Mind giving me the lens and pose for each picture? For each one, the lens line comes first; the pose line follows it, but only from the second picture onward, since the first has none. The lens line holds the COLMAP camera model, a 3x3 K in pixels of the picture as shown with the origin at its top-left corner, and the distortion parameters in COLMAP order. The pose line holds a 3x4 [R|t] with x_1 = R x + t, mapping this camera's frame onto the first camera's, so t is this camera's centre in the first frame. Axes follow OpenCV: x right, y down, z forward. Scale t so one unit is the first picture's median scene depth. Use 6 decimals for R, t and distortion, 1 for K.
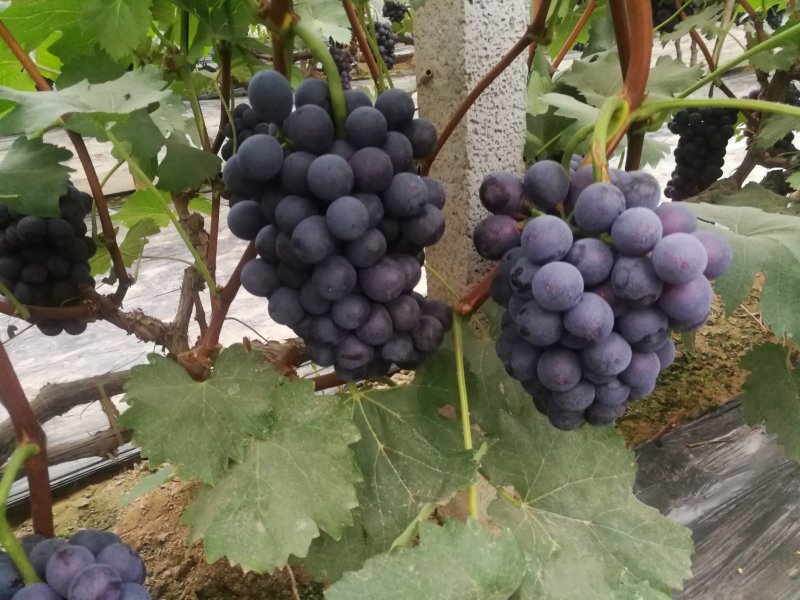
lens RADIAL K [[659.3, 0, 400.8], [0, 659.3, 301.4], [0, 0, 1]] dist [0.004763, 0.009150]
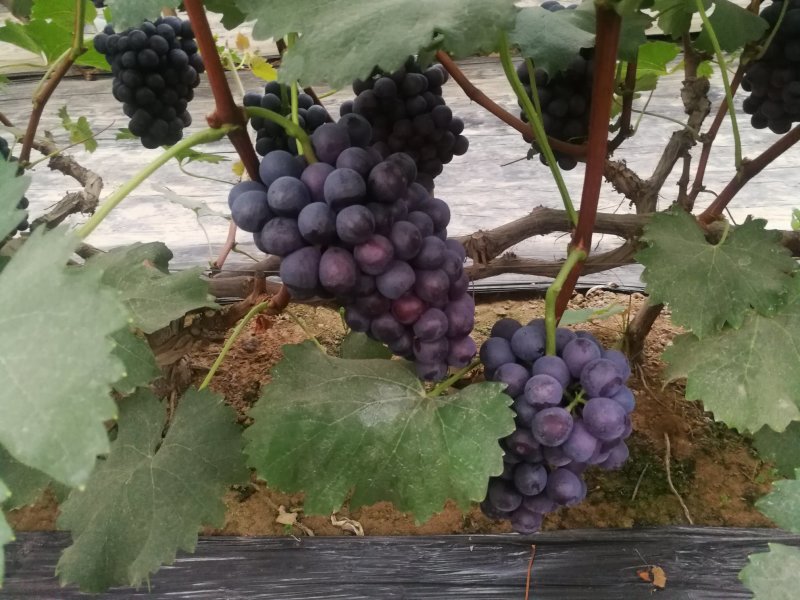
lens RADIAL K [[659.3, 0, 399.9], [0, 659.3, 297.5], [0, 0, 1]] dist [0.004763, 0.009150]
pose [[0.805780, 0.342261, -0.483297, -0.173630], [-0.240245, 0.934832, 0.261479, 0.046334], [0.541295, -0.094585, 0.835496, -0.175897]]
